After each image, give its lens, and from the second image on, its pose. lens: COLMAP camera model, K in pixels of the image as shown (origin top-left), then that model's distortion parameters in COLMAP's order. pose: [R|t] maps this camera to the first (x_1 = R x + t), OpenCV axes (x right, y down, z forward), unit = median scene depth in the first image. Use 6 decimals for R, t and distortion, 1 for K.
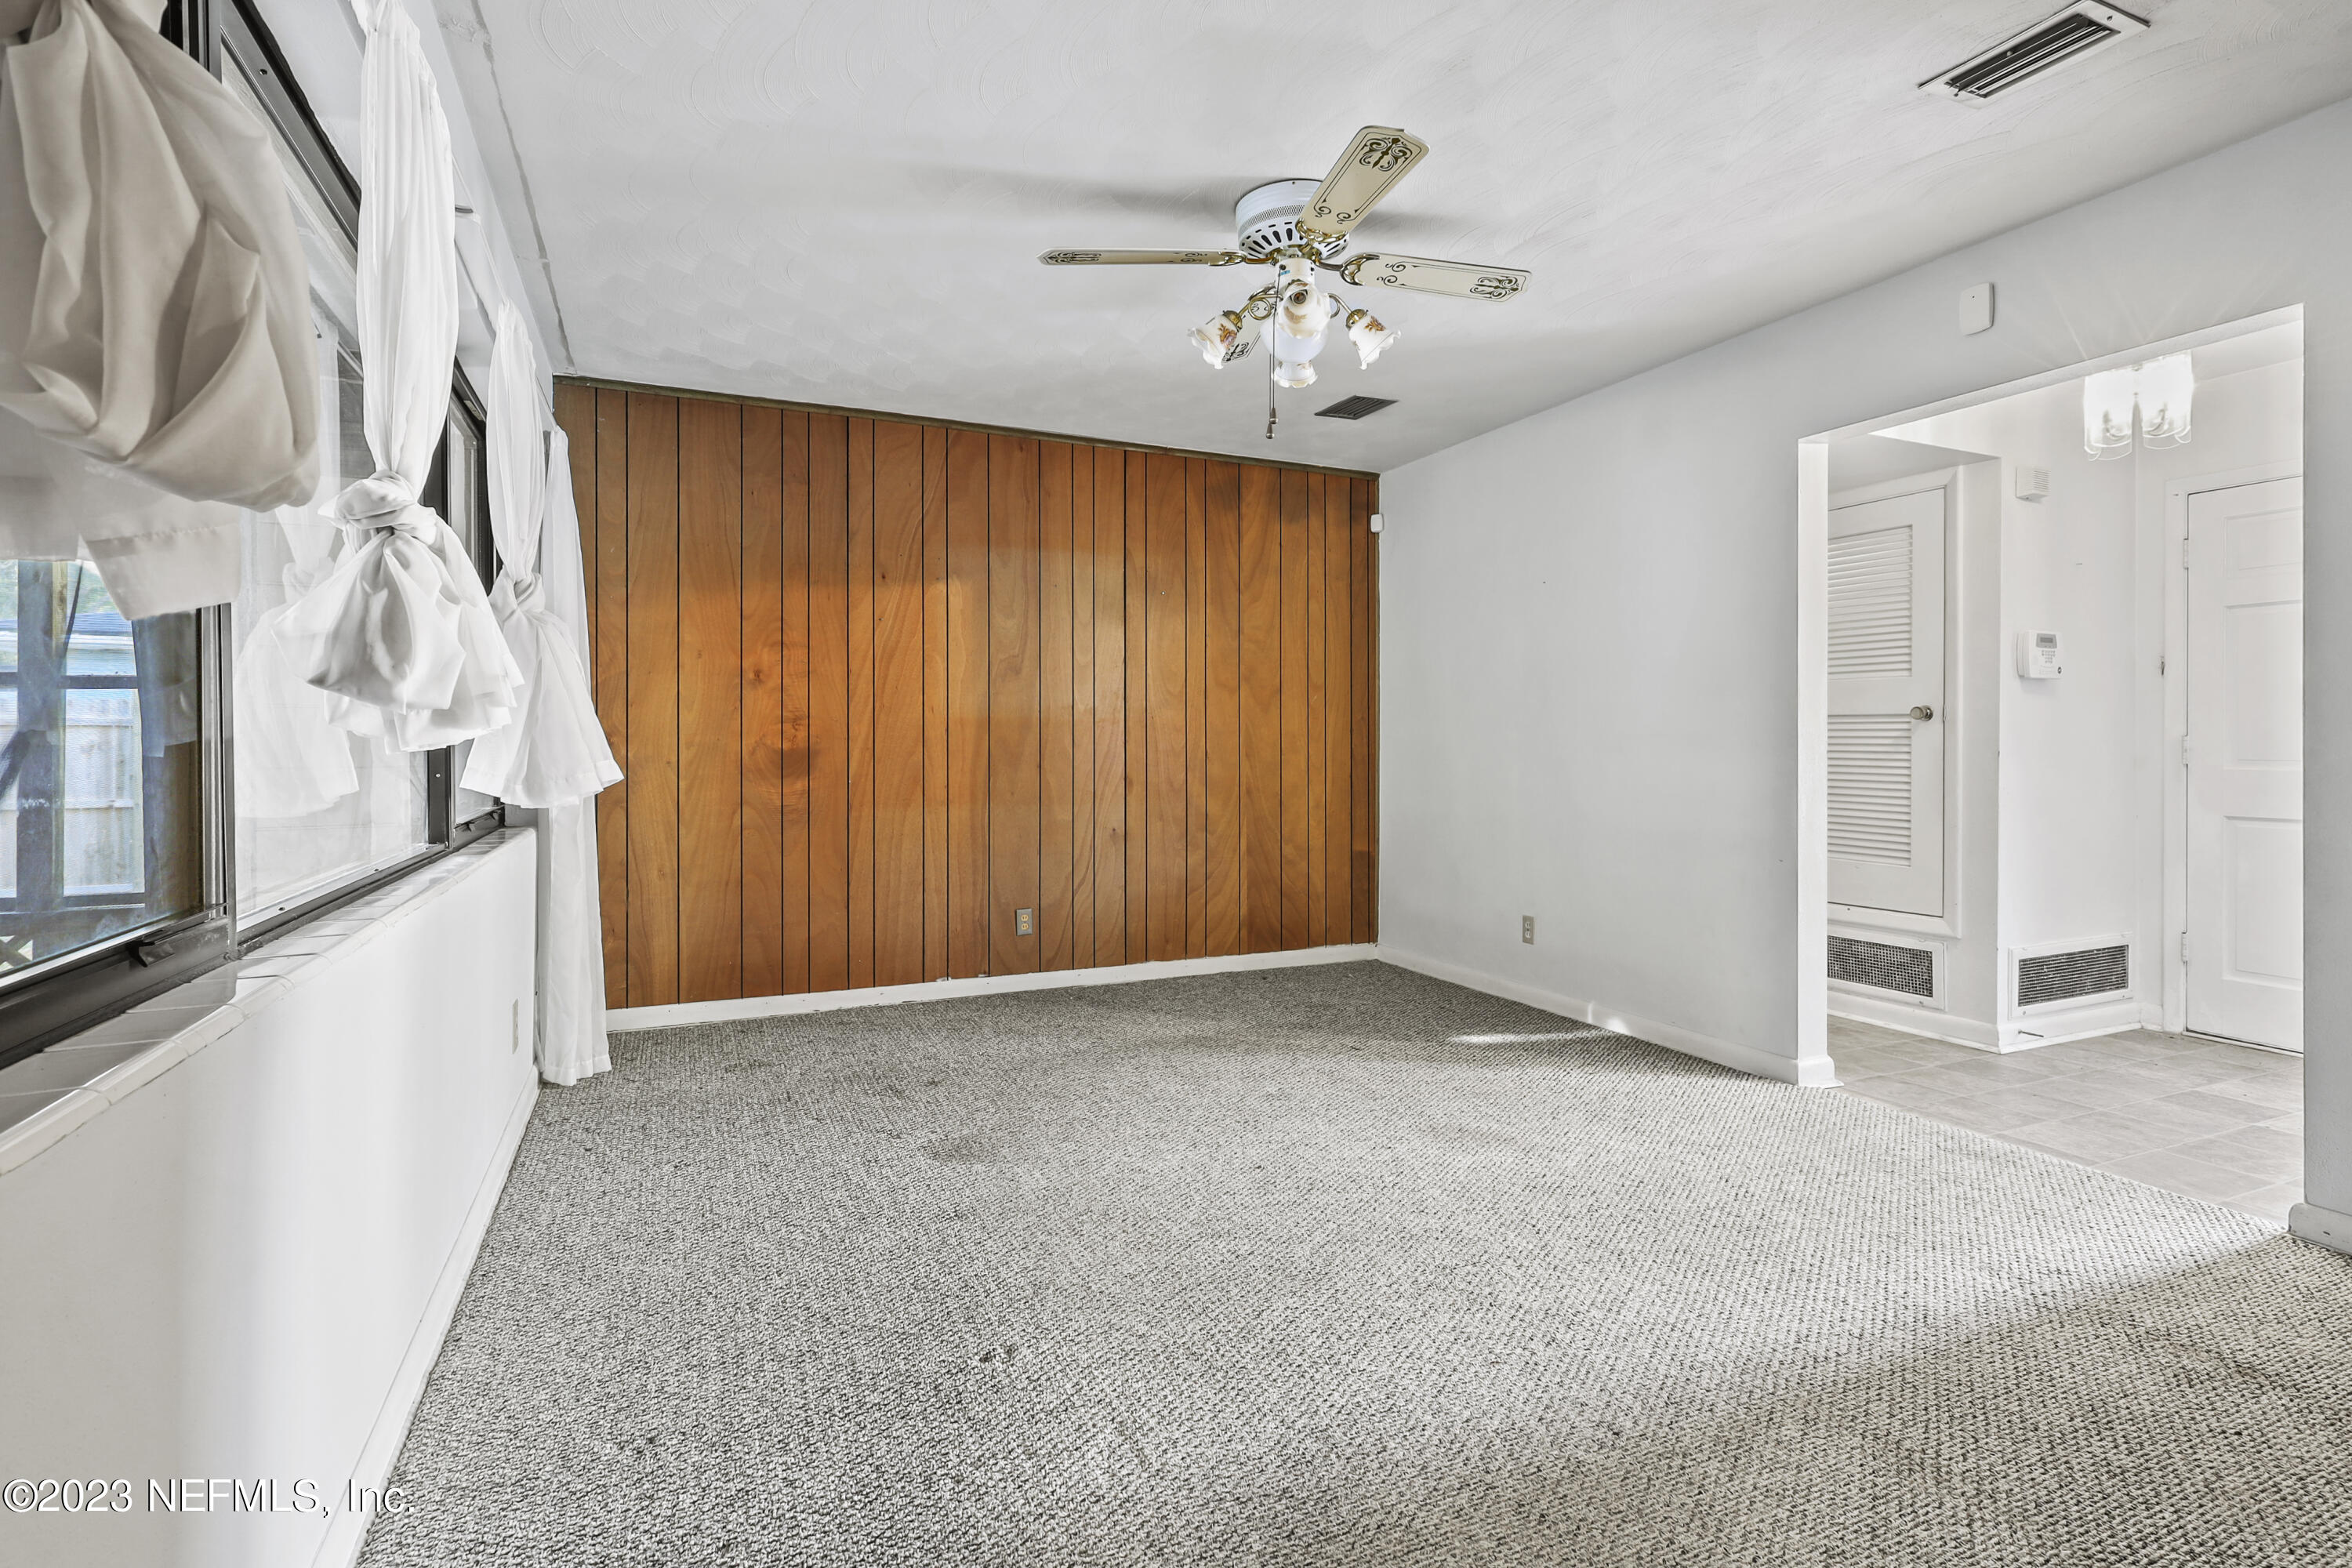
lens RADIAL K [[1111.8, 0, 1181.1], [0, 1111.8, 750.4], [0, 0, 1]] dist [-0.000914, 0.000537]
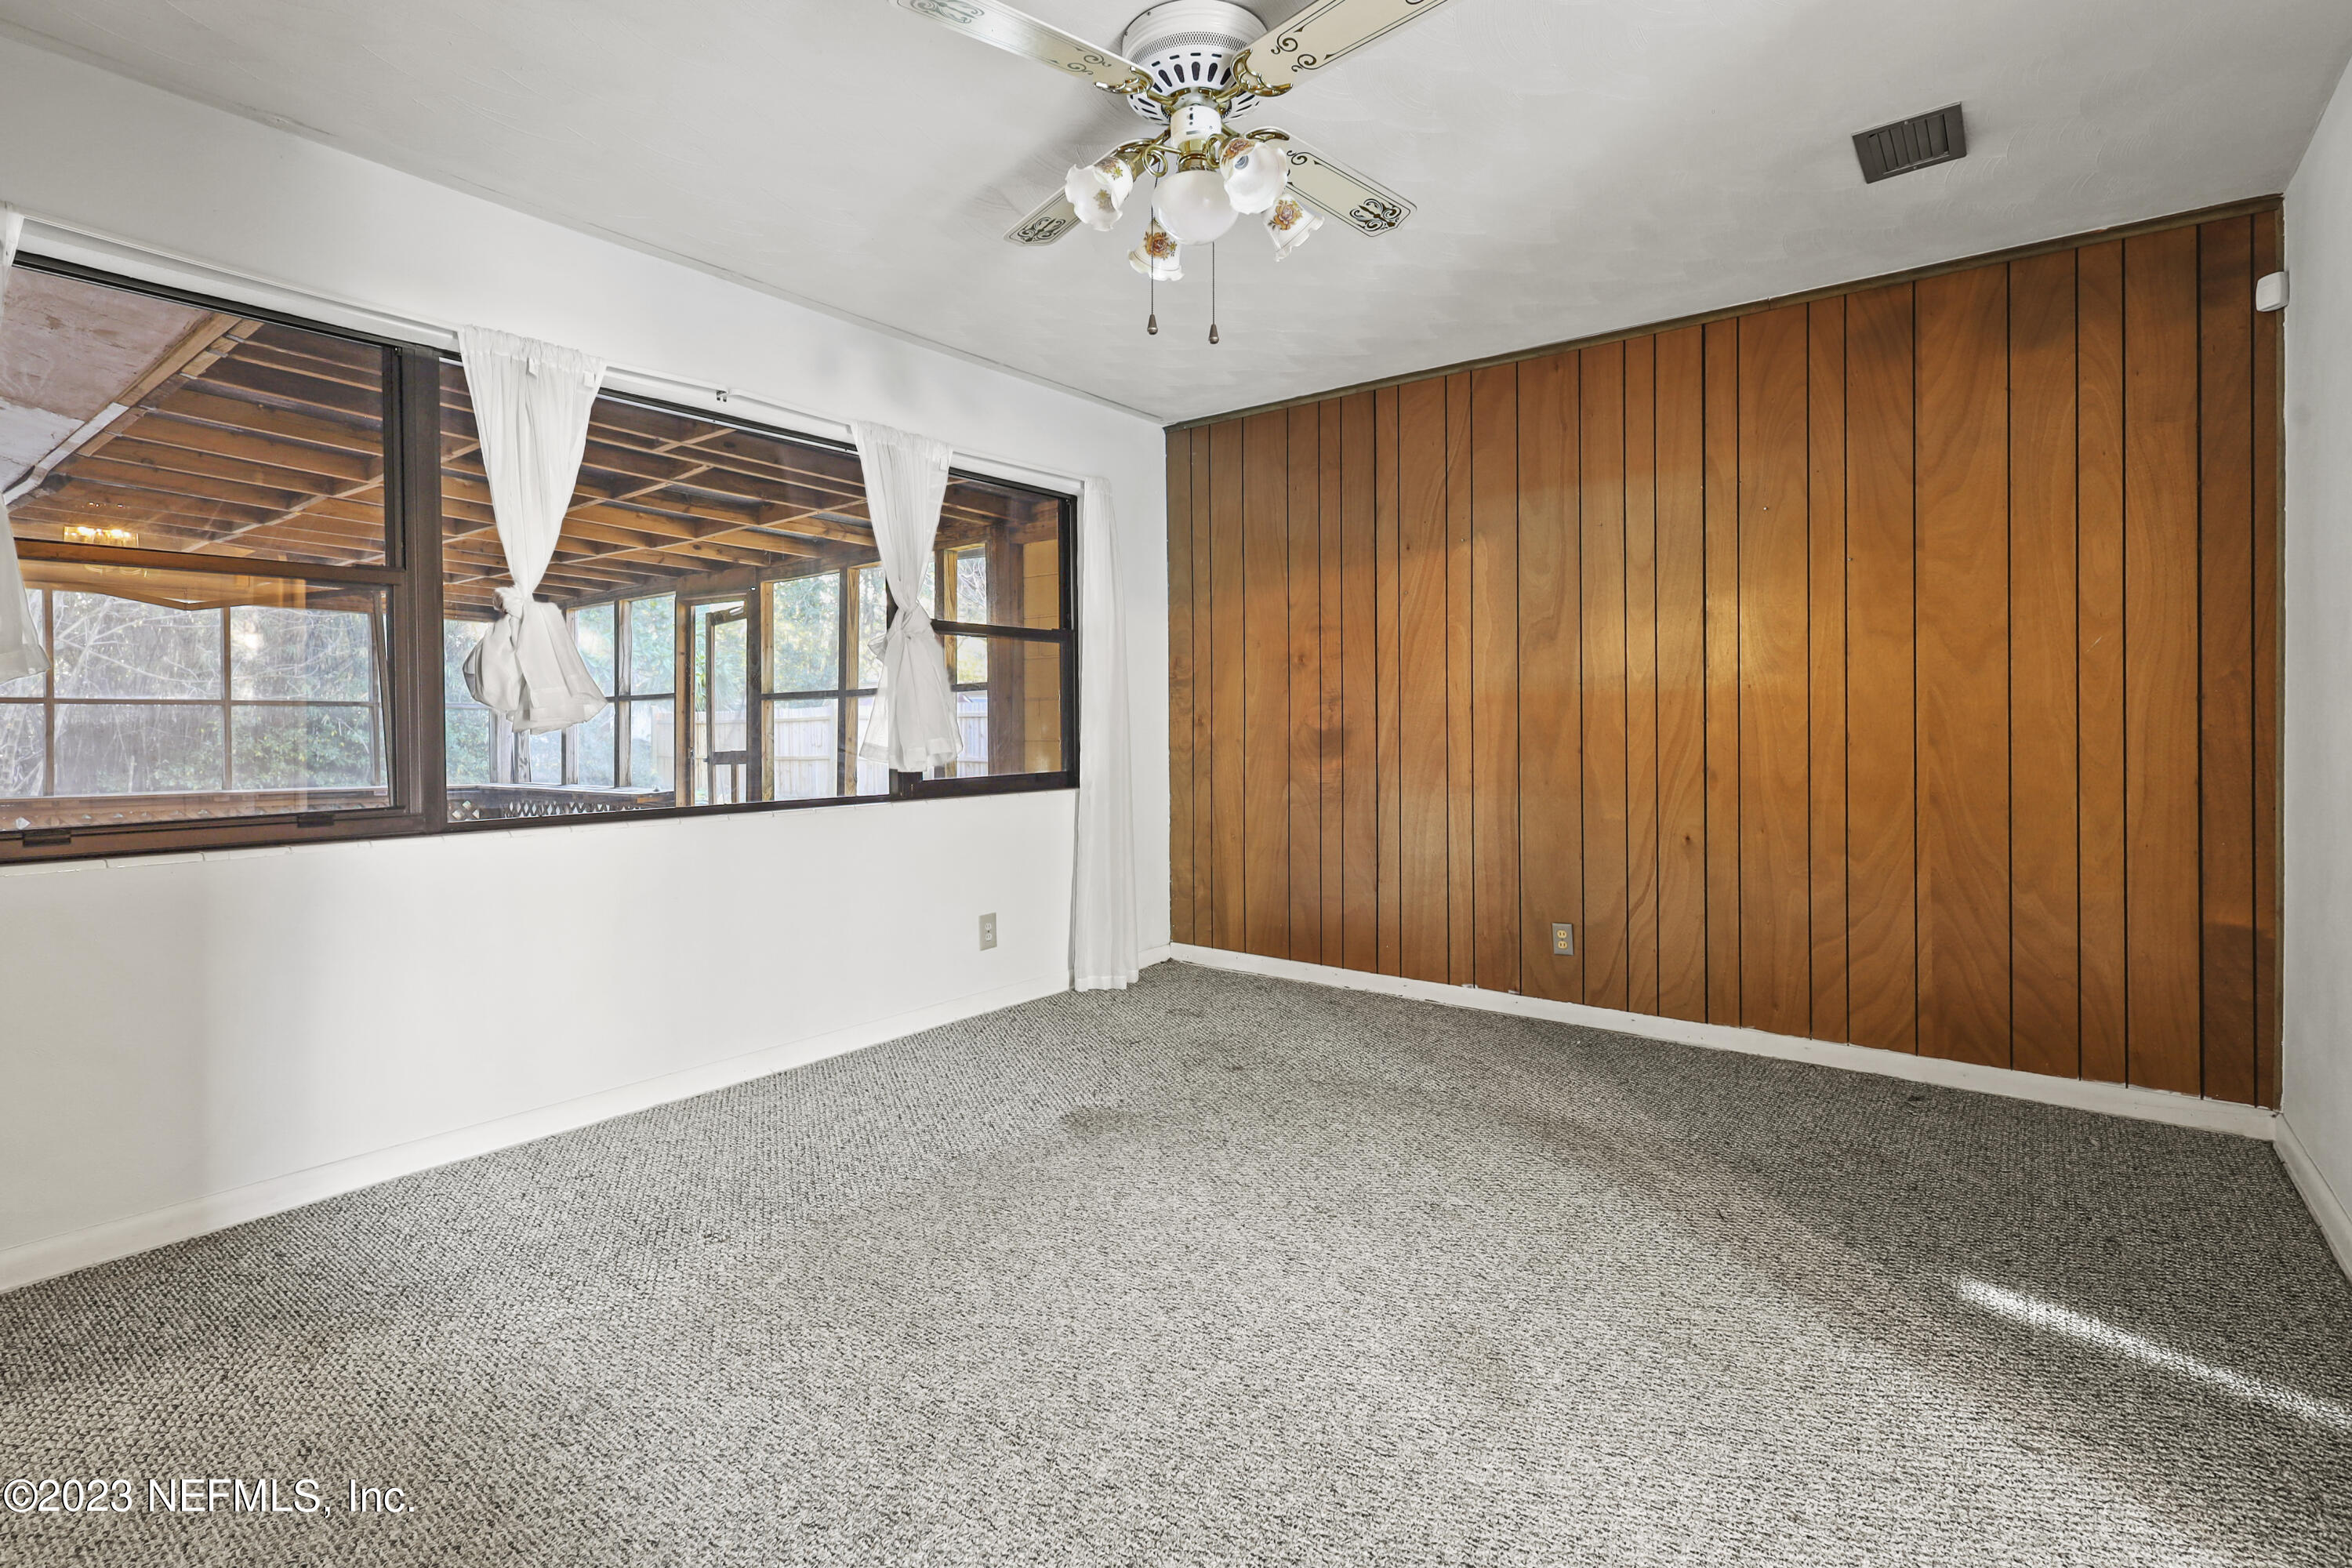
lens RADIAL K [[1111.8, 0, 1181.1], [0, 1111.8, 750.4], [0, 0, 1]] dist [-0.000914, 0.000537]
pose [[0.466285, 0.015643, -0.884496, 0.458533], [-0.009694, 0.999874, 0.012573, 0.006452], [0.884582, 0.002712, 0.466378, 0.364822]]
